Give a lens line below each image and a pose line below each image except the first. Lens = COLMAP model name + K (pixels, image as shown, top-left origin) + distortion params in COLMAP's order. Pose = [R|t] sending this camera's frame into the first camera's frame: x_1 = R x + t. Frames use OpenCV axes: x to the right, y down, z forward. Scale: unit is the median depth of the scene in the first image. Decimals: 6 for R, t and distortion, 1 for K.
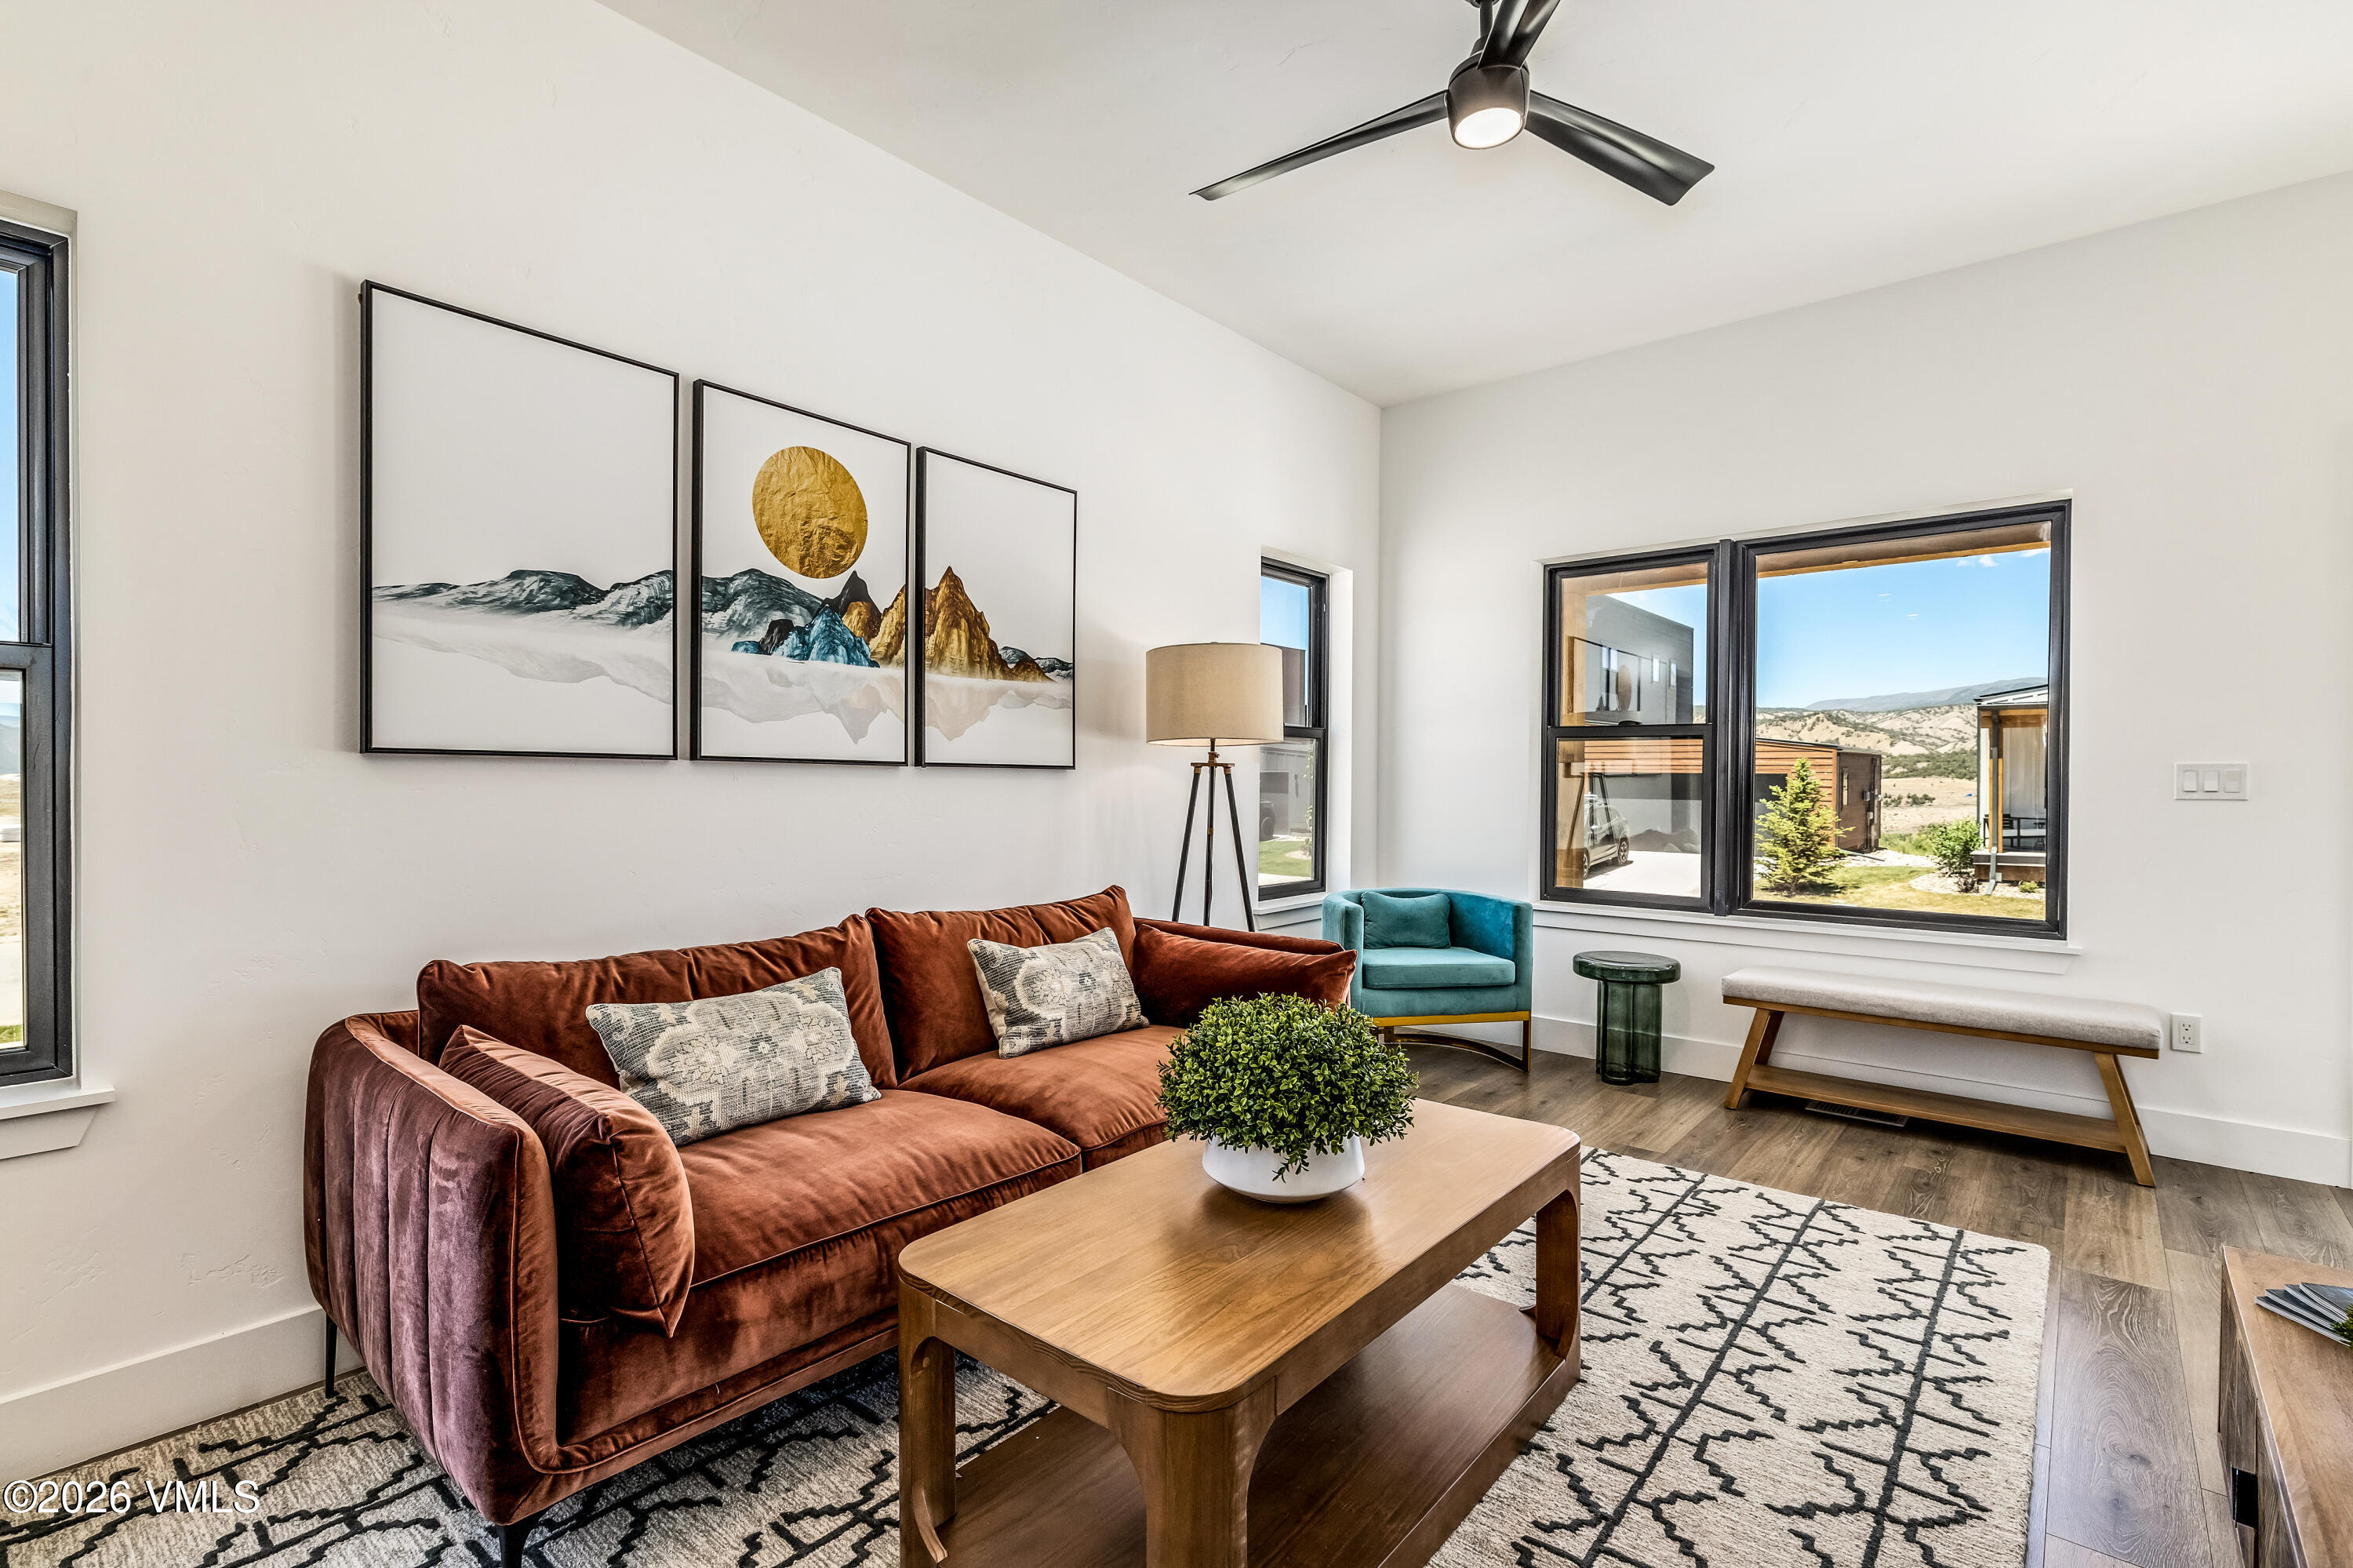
lens RADIAL K [[1094.4, 0, 1184.8], [0, 1094.4, 788.5], [0, 0, 1]] dist [0.000791, 0.000528]
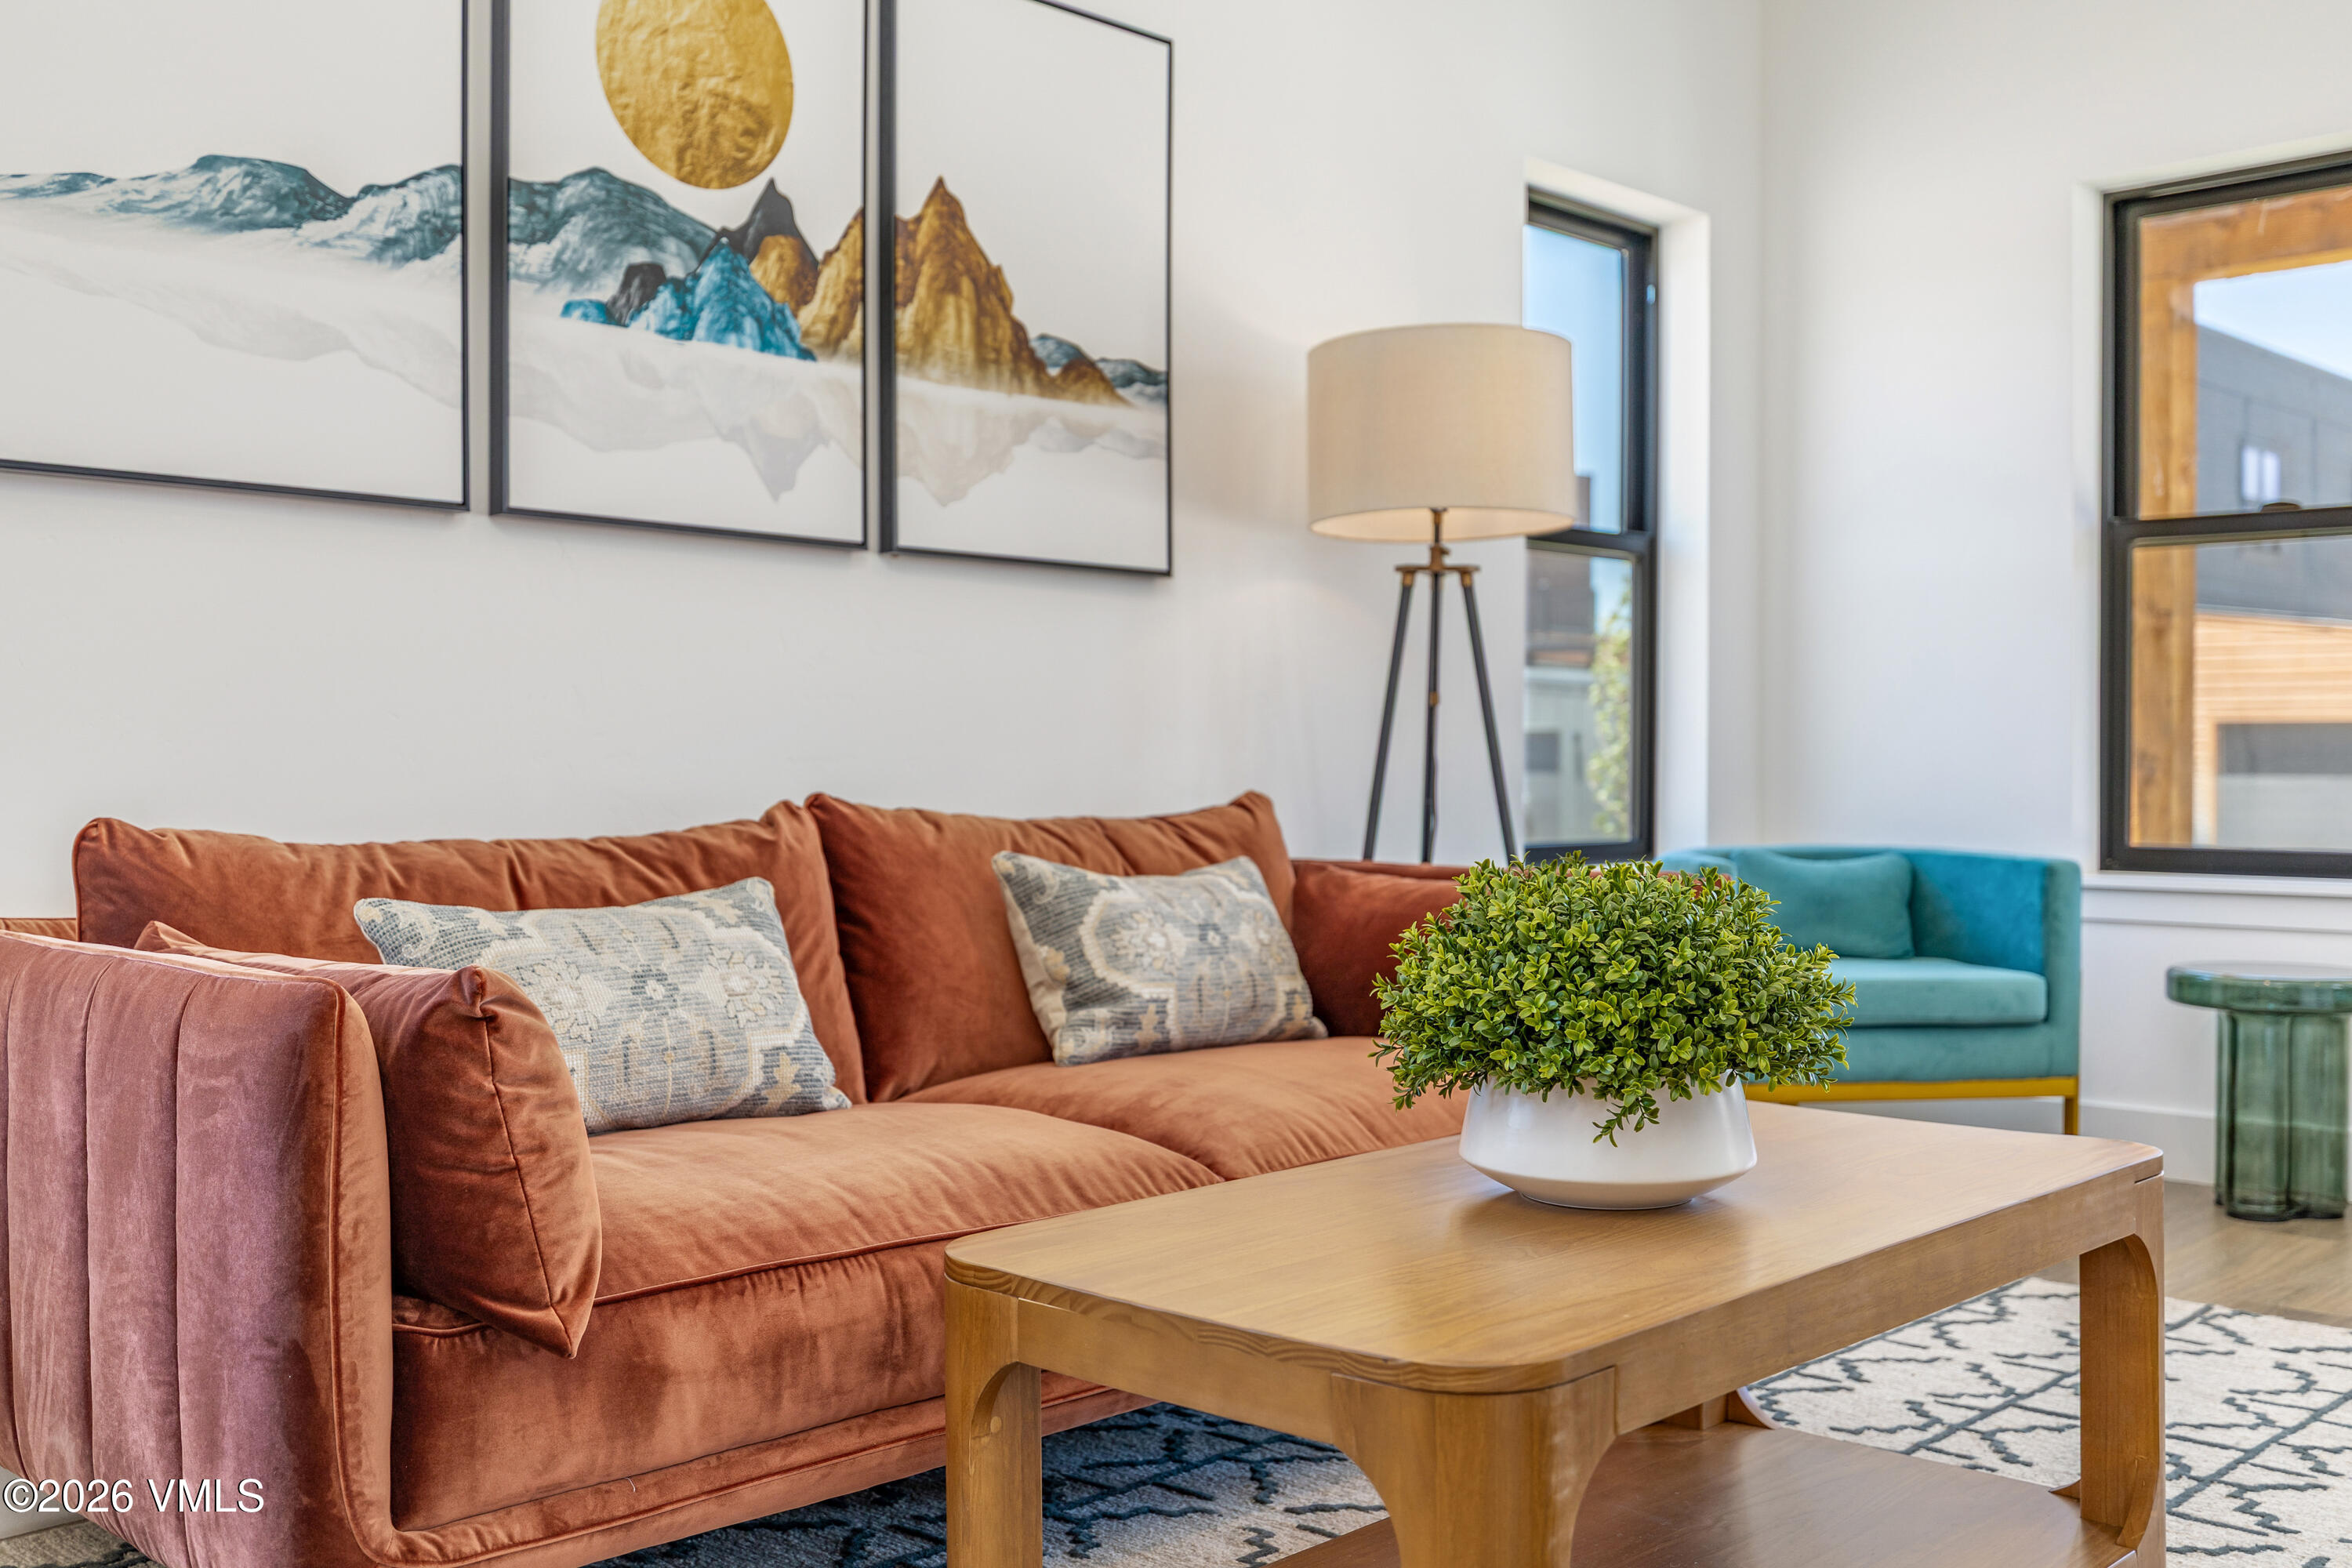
lens RADIAL K [[2322.0, 0, 1172.5], [0, 2322.0, 782.3], [0, 0, 1]] dist [0.008529, -0.019176]
pose [[0.997584, -0.005576, -0.069253, -0.035269], [0.005412, 0.999982, -0.002553, 0.119165], [0.069266, 0.002172, 0.997596, -0.140151]]
